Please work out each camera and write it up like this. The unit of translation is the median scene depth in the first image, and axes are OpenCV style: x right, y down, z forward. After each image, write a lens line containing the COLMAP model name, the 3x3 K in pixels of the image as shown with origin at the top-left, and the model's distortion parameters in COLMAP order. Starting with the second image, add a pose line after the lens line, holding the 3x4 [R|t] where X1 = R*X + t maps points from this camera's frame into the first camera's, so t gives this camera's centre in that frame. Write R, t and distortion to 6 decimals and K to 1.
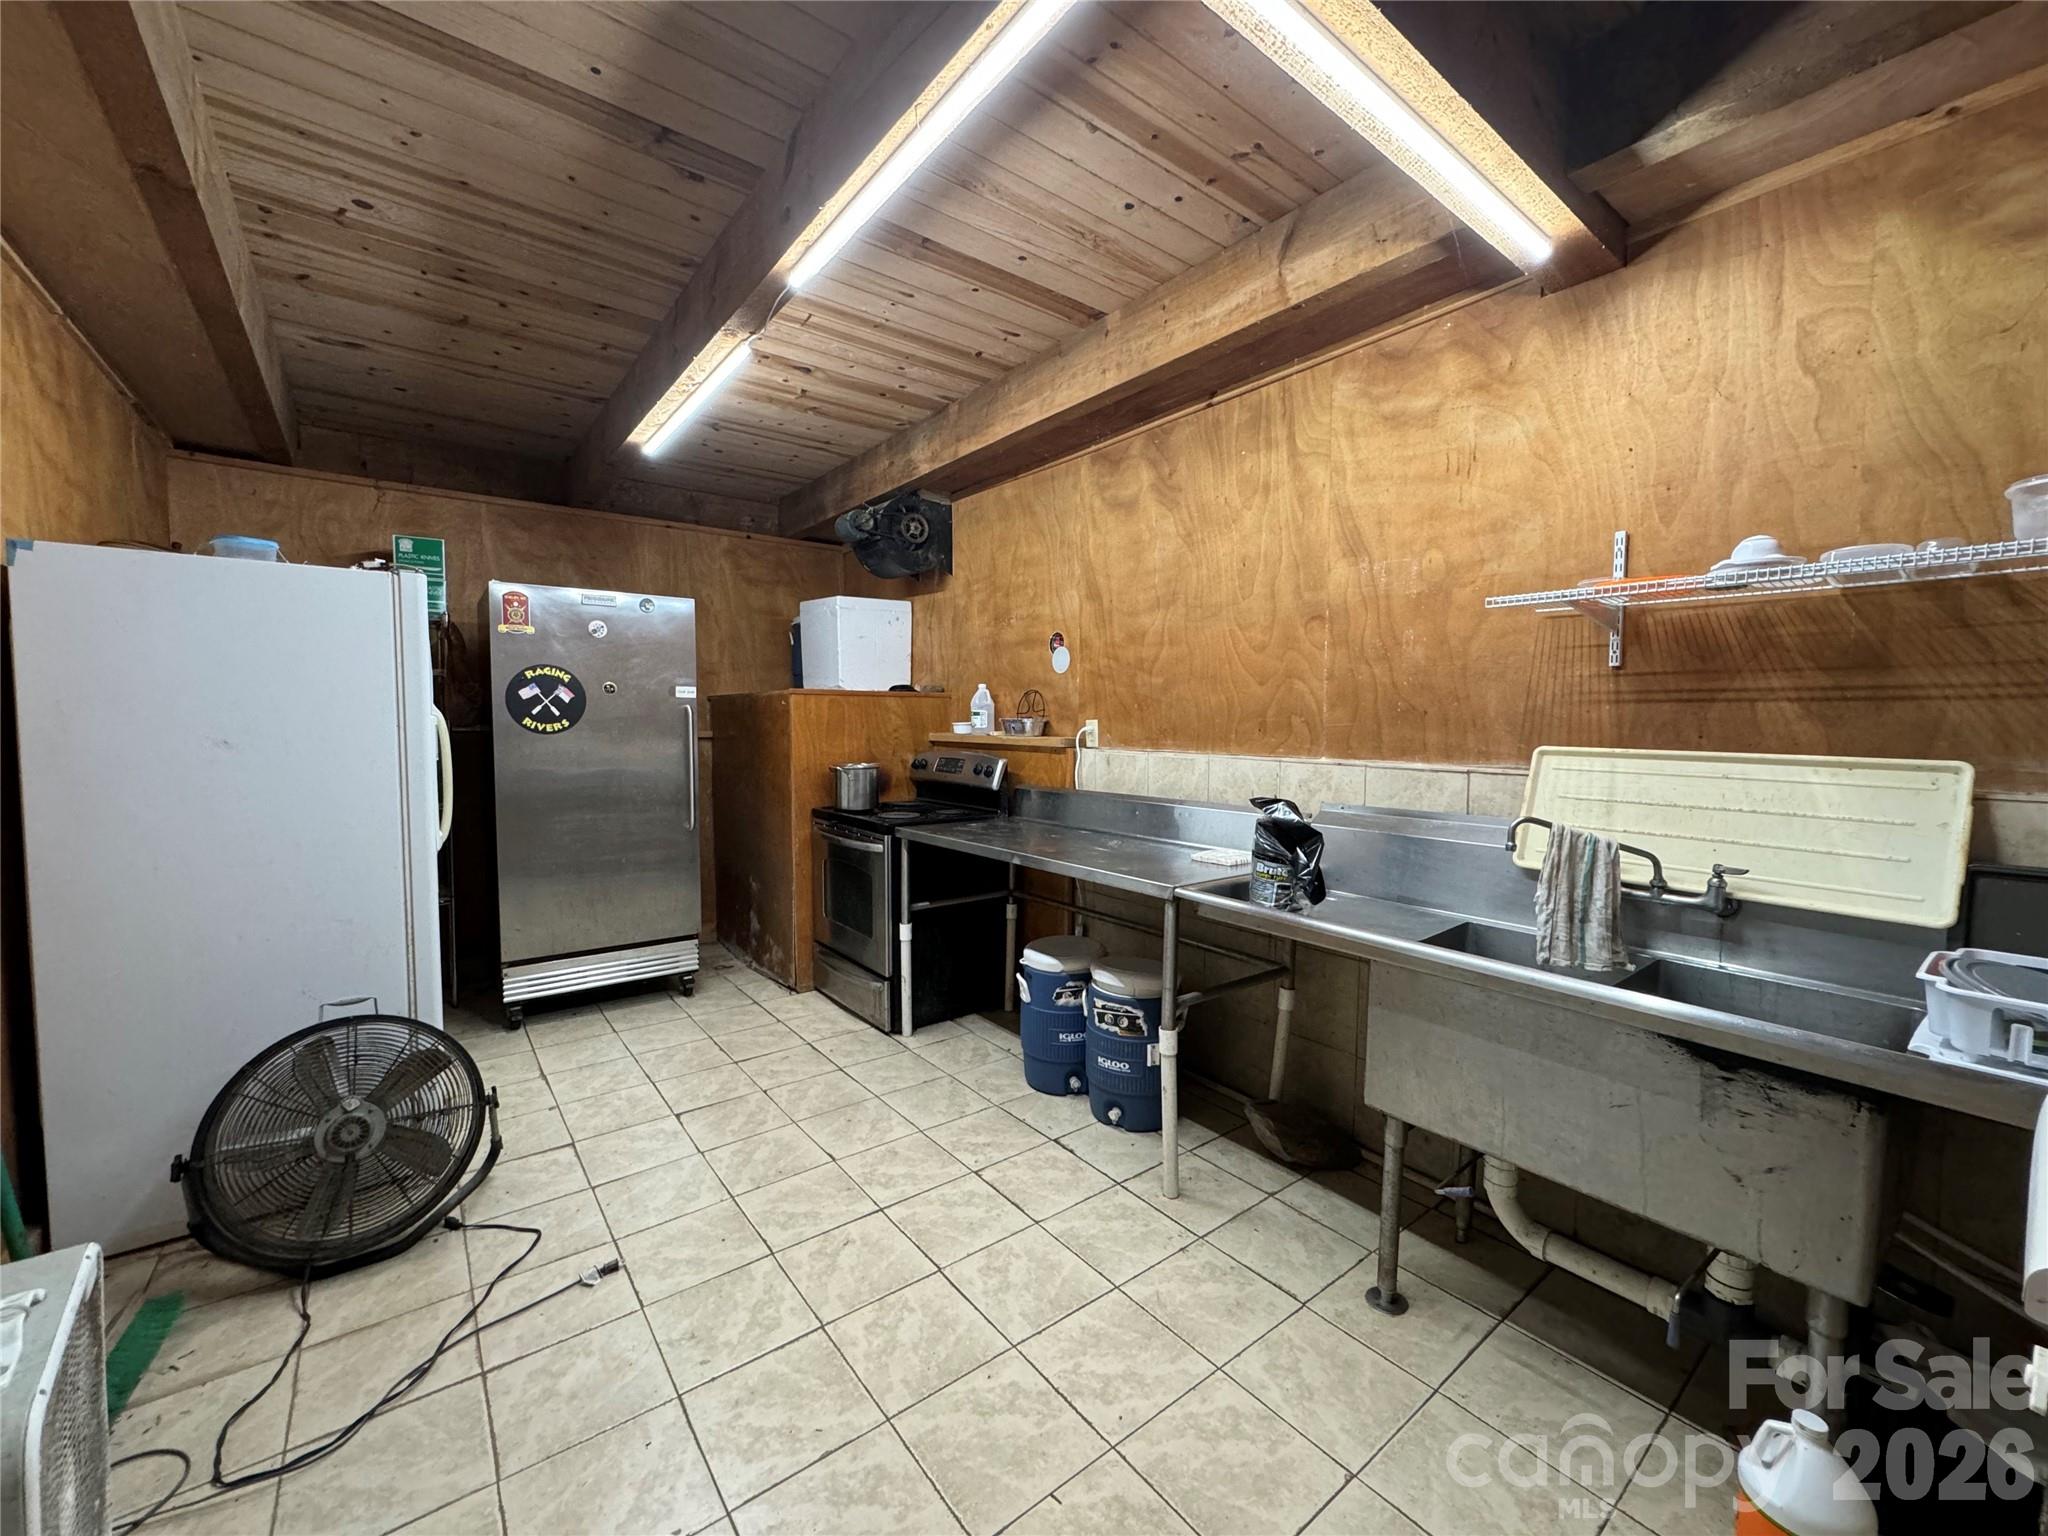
lens RADIAL K [[815.9, 0, 1023.0], [0, 815.9, 756.6], [0, 0, 1]] dist [0.000614, 0.000181]
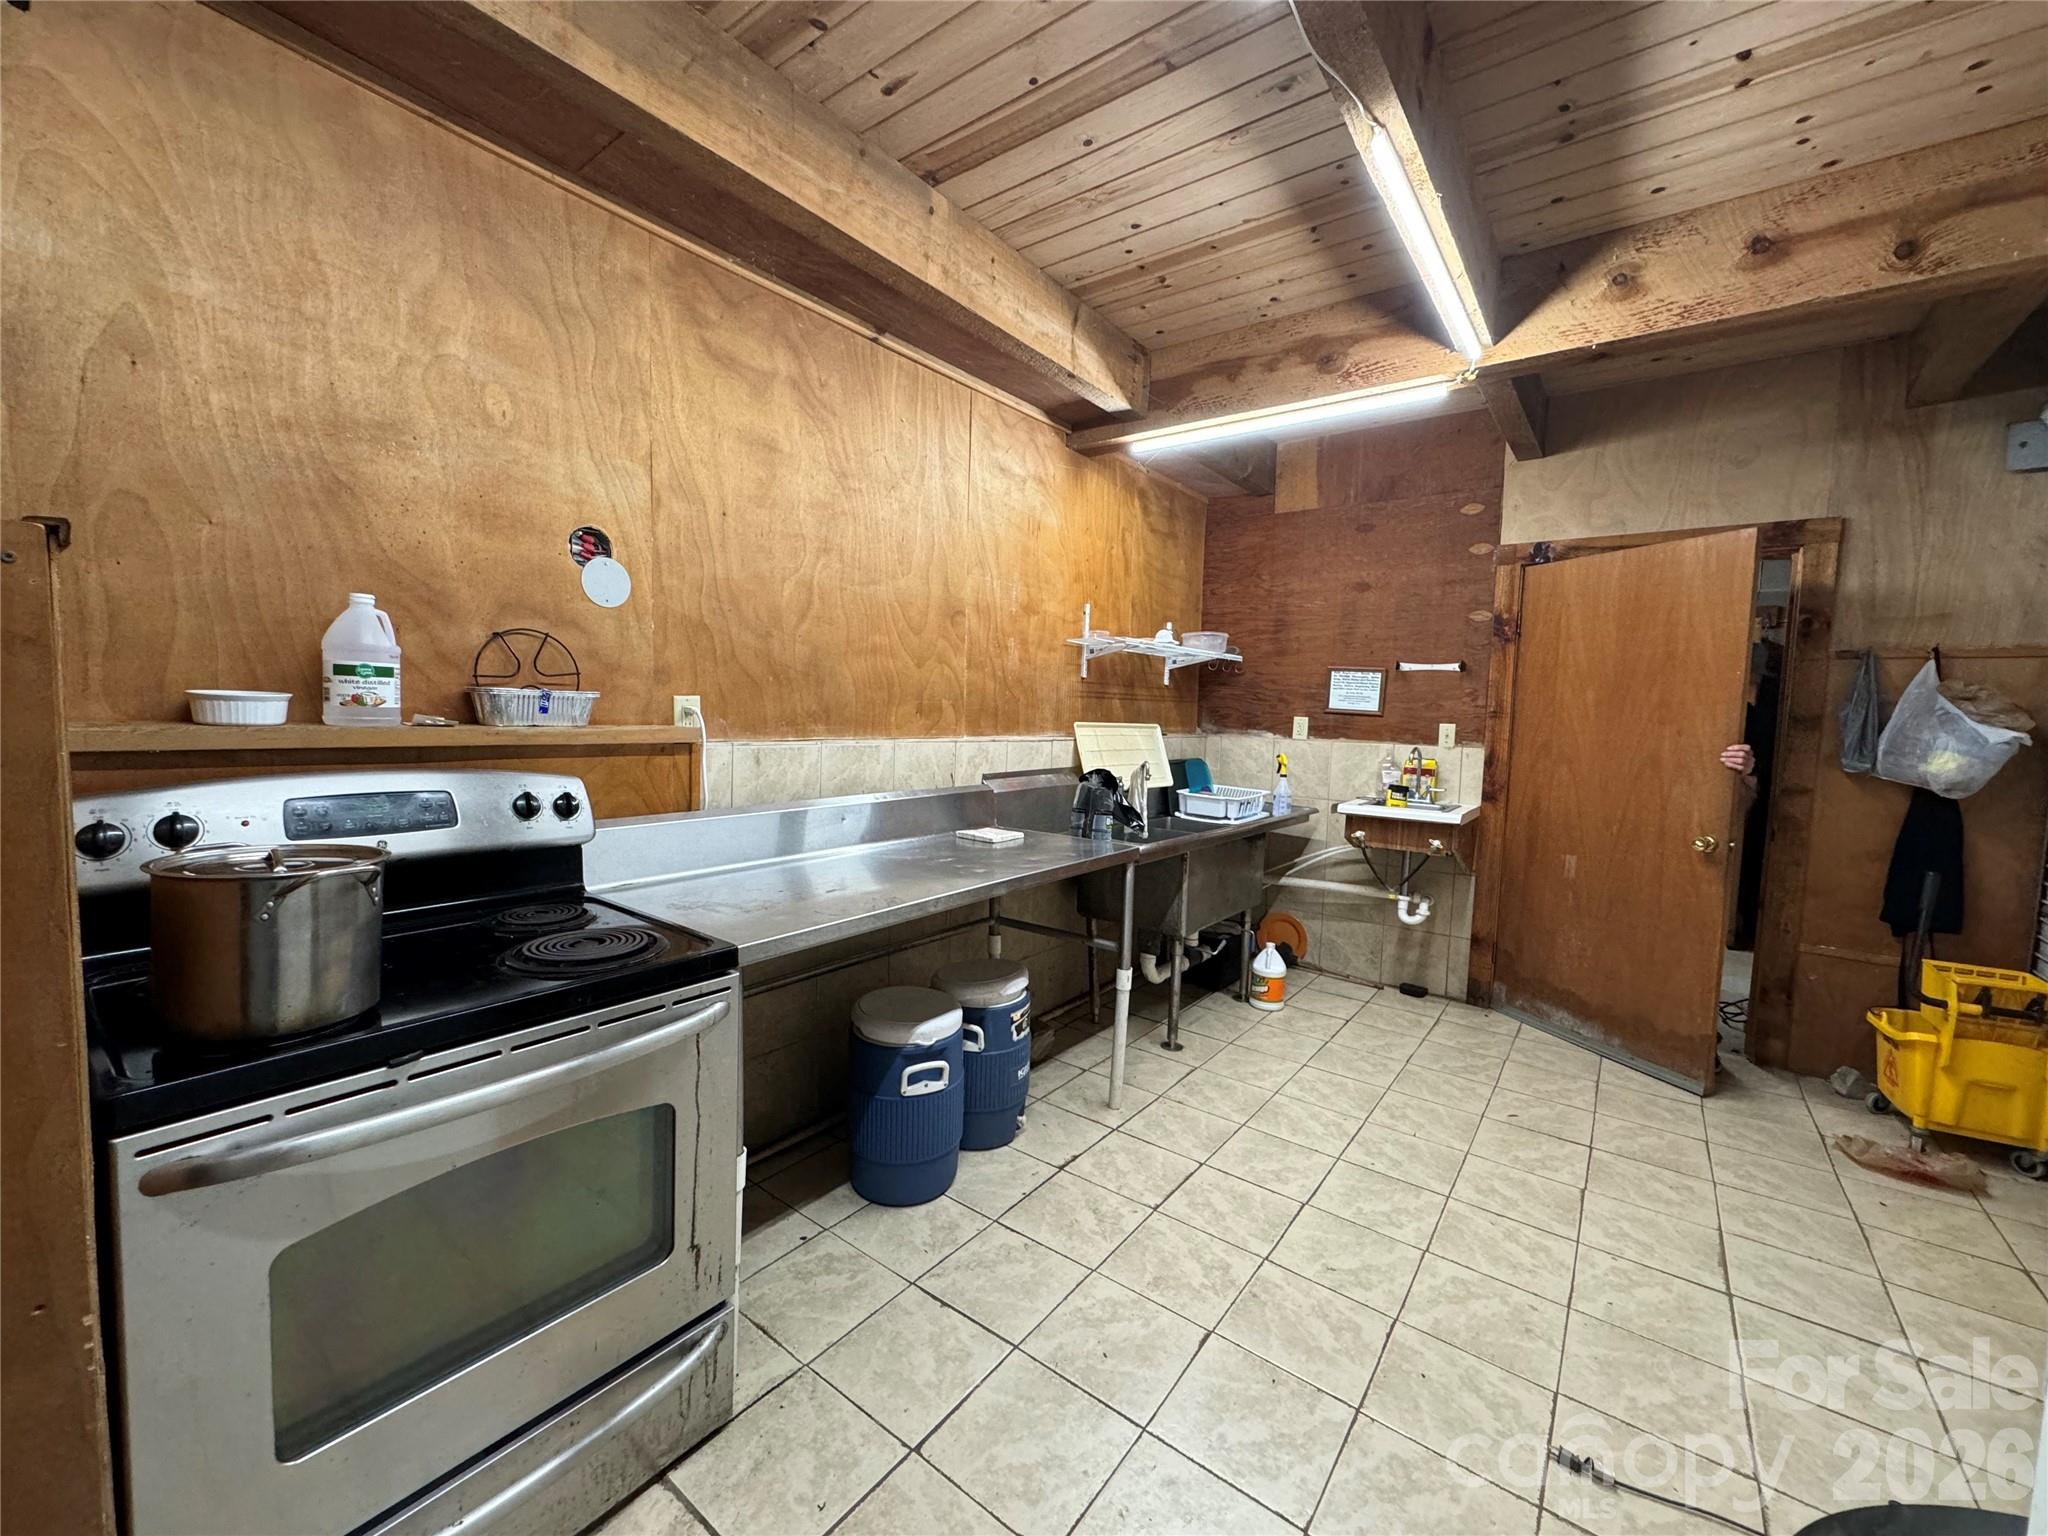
lens RADIAL K [[815.9, 0, 1023.0], [0, 815.9, 756.6], [0, 0, 1]] dist [0.000614, 0.000181]
pose [[-0.257704, -0.076603, 0.963182, -0.779841], [0.007084, 0.996676, 0.081162, -0.064474], [-0.966198, 0.027739, -0.256305, 1.232125]]
